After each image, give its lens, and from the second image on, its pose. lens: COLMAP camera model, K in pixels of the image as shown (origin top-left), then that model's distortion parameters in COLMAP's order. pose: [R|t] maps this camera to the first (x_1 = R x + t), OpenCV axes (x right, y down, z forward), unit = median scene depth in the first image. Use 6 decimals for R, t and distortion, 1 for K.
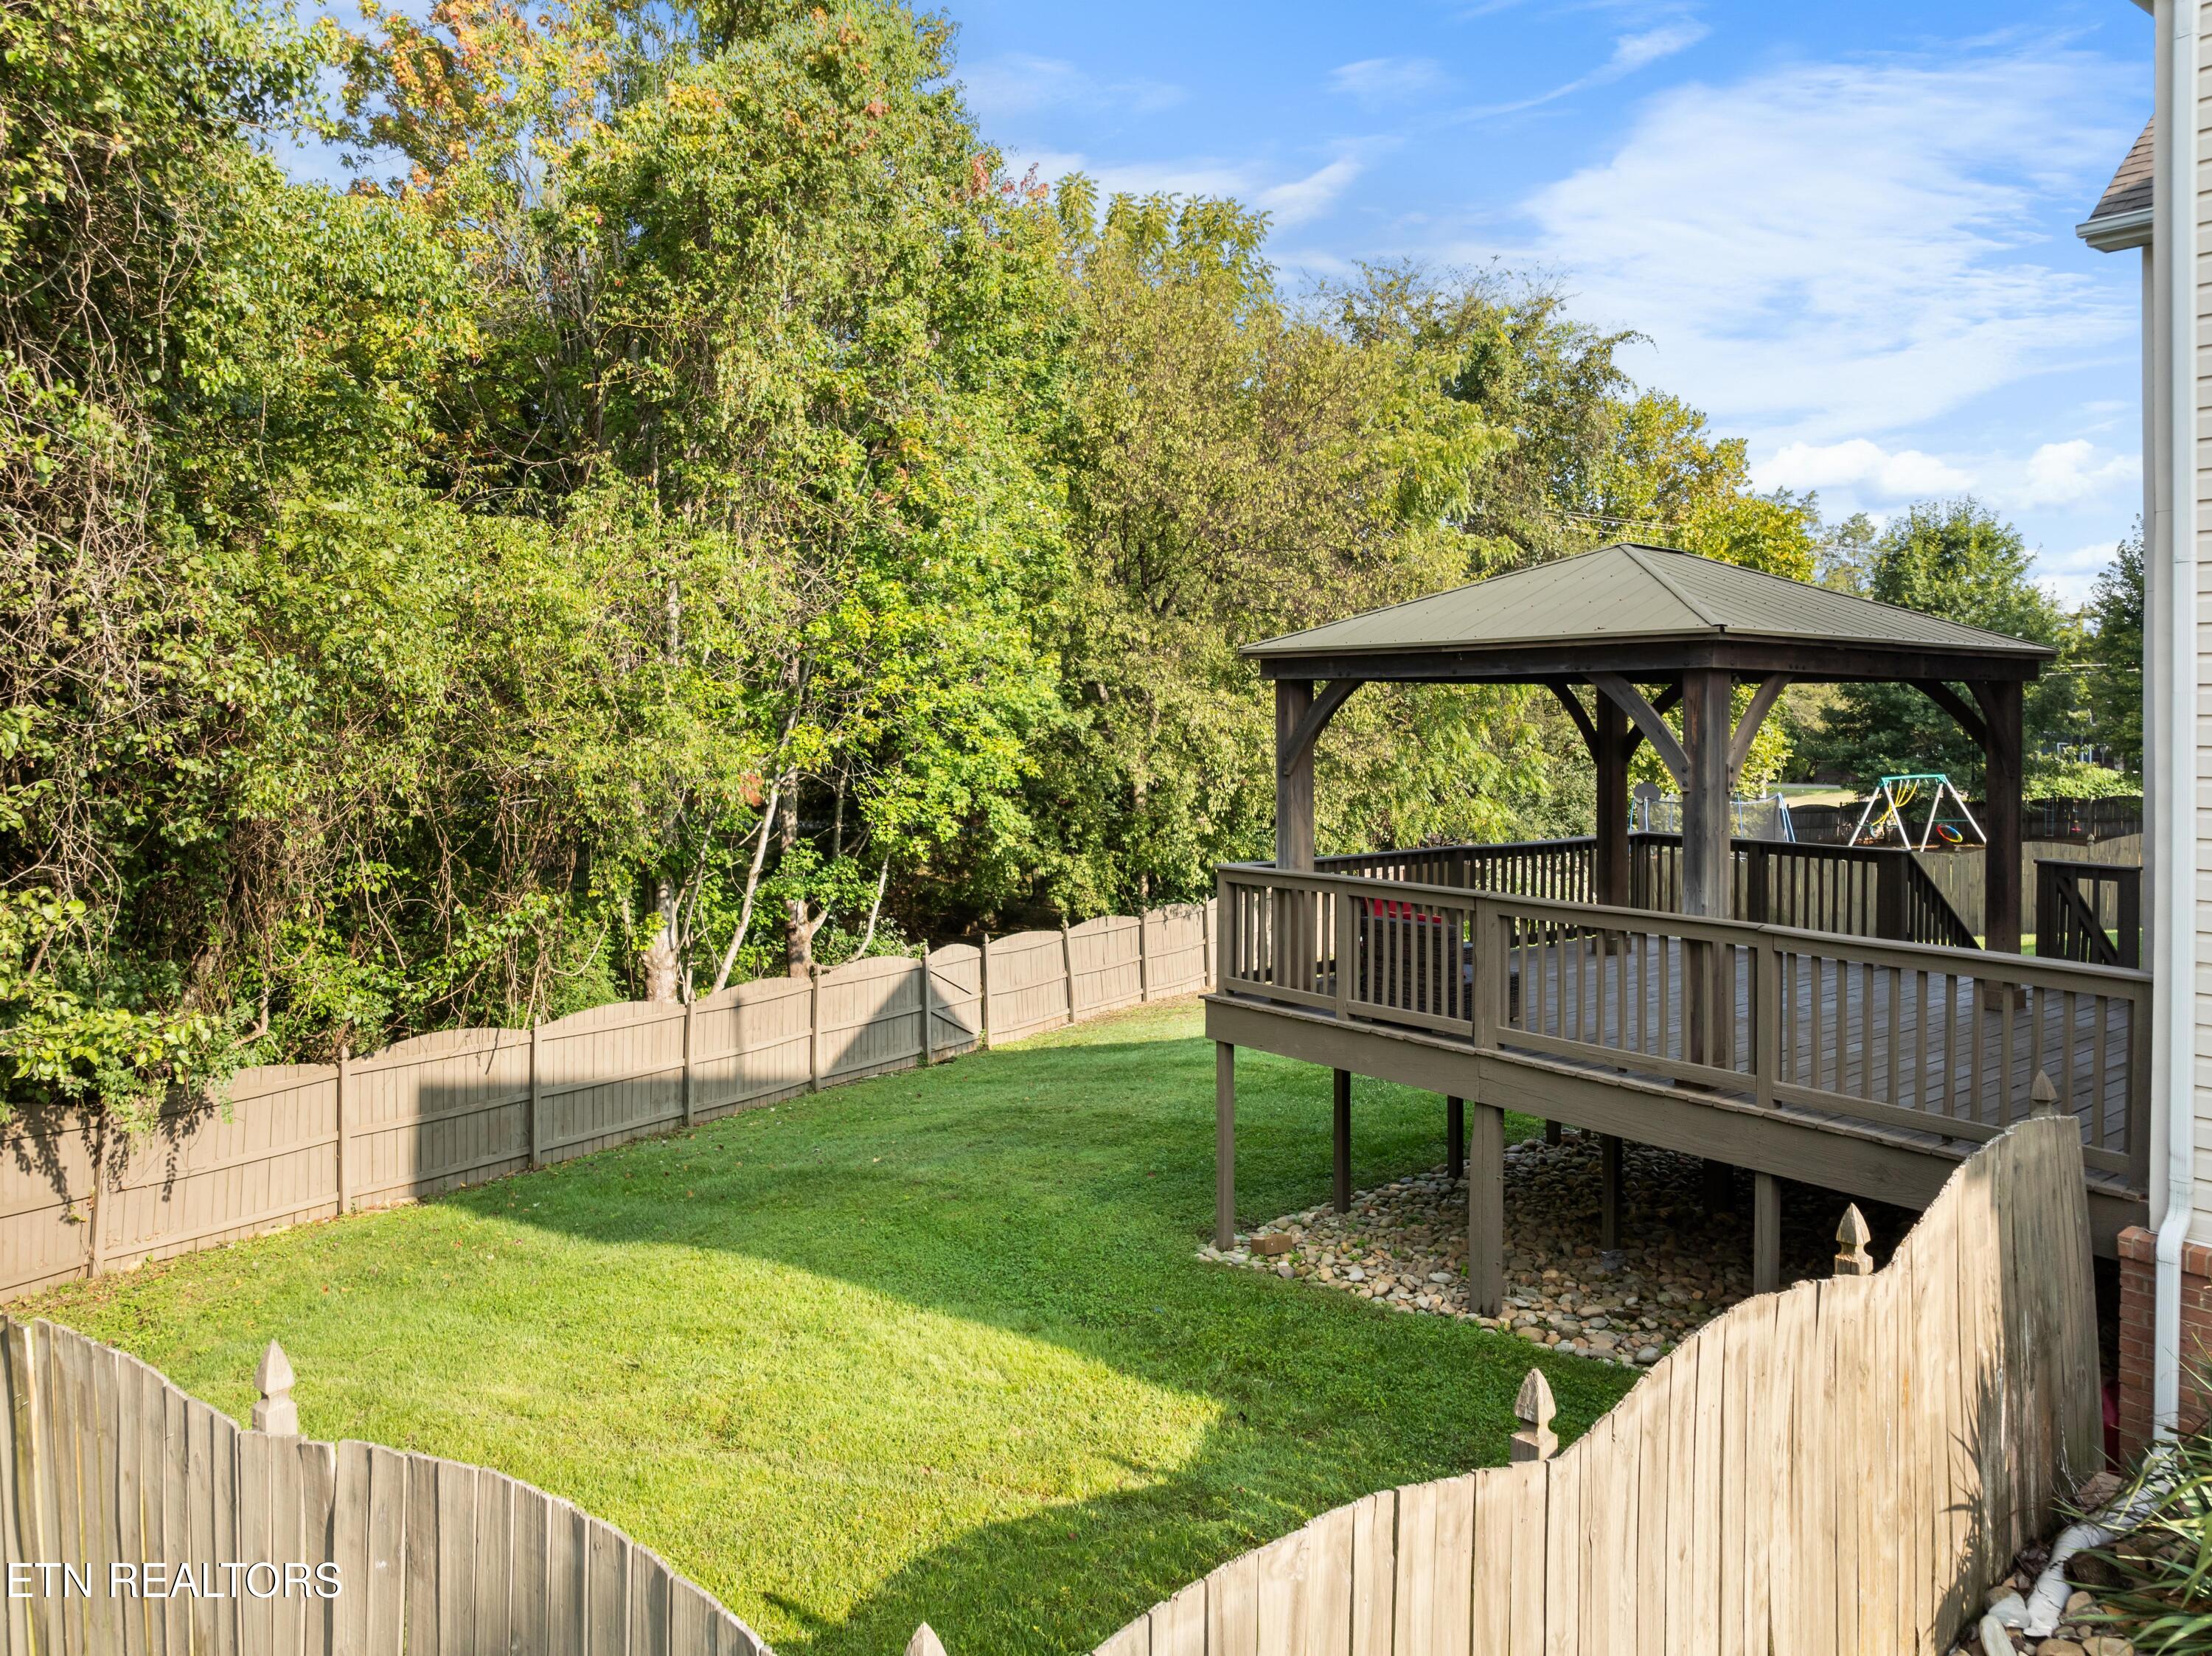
lens RADIAL K [[1562.3, 0, 1124.9], [0, 1562.3, 826.2], [0, 0, 1]] dist [-0.056358, 0.024195]
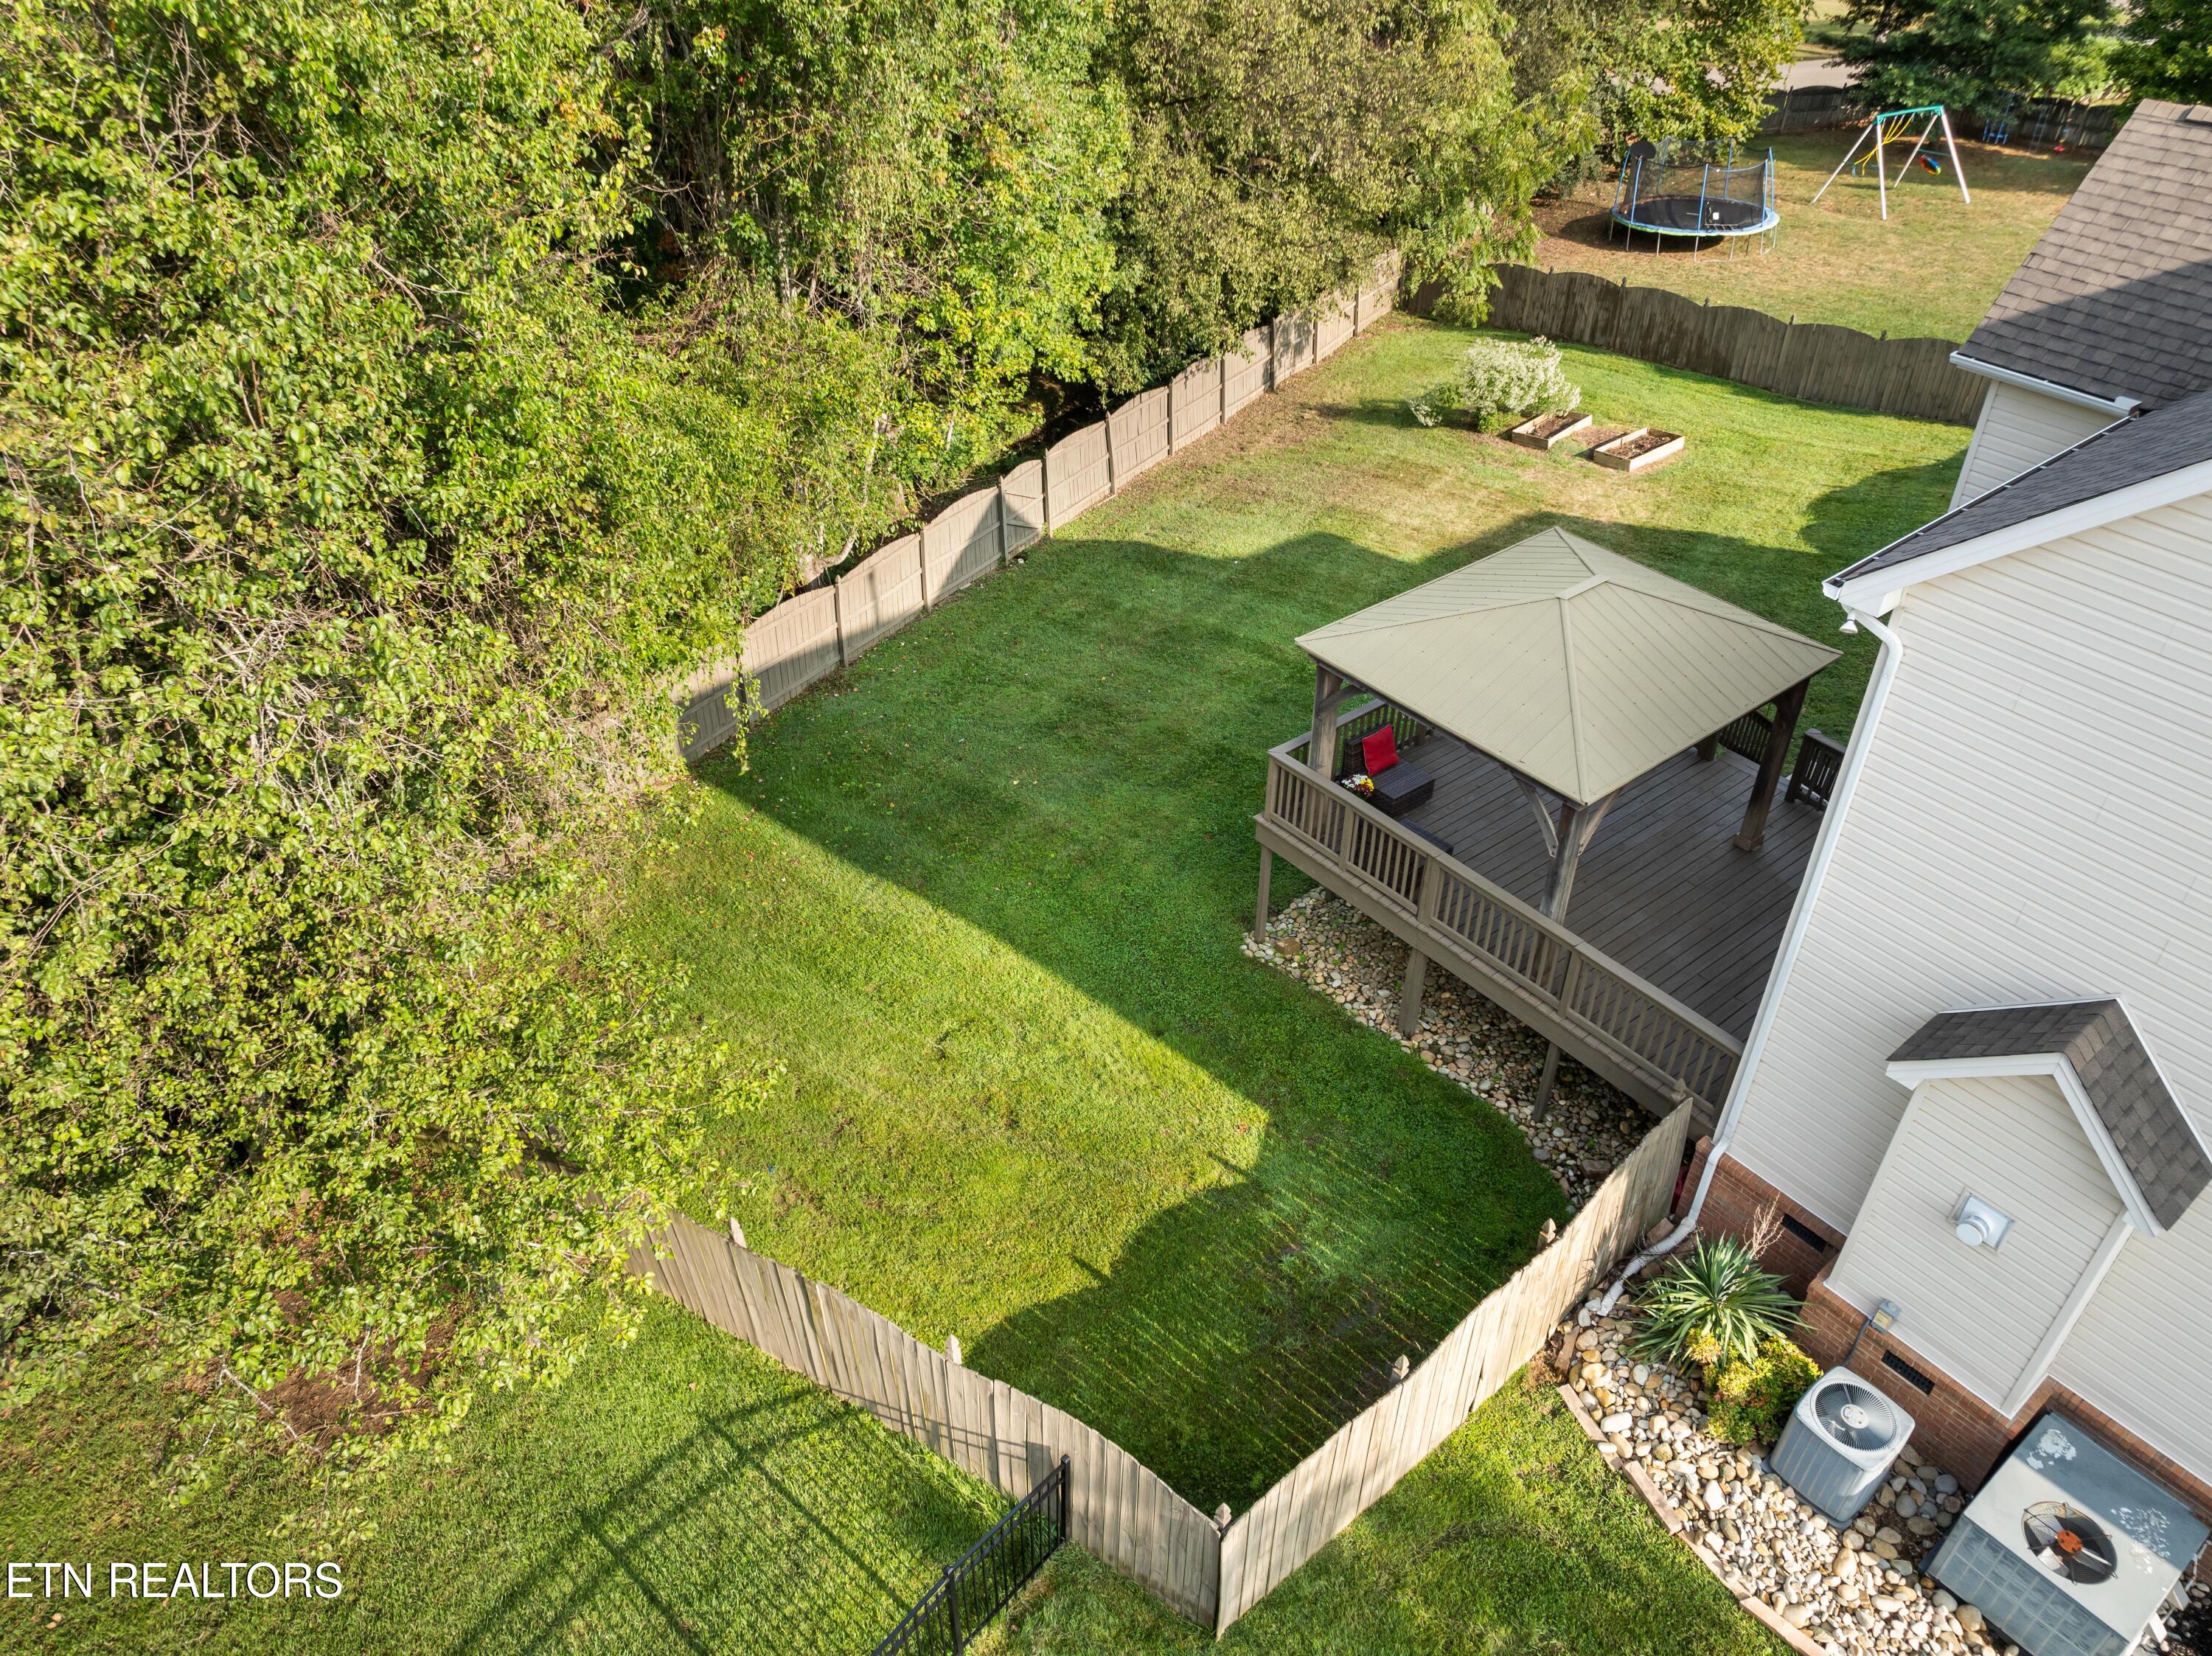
lens RADIAL K [[1571.0, 0, 1108.0], [0, 1571.0, 822.9], [0, 0, 1]] dist [-0.036460, -0.006774]
pose [[0.999829, -0.005031, 0.017791, -0.079698], [-0.006479, 0.805908, 0.592006, -0.513877], [-0.017316, -0.592020, 0.805737, -0.180623]]
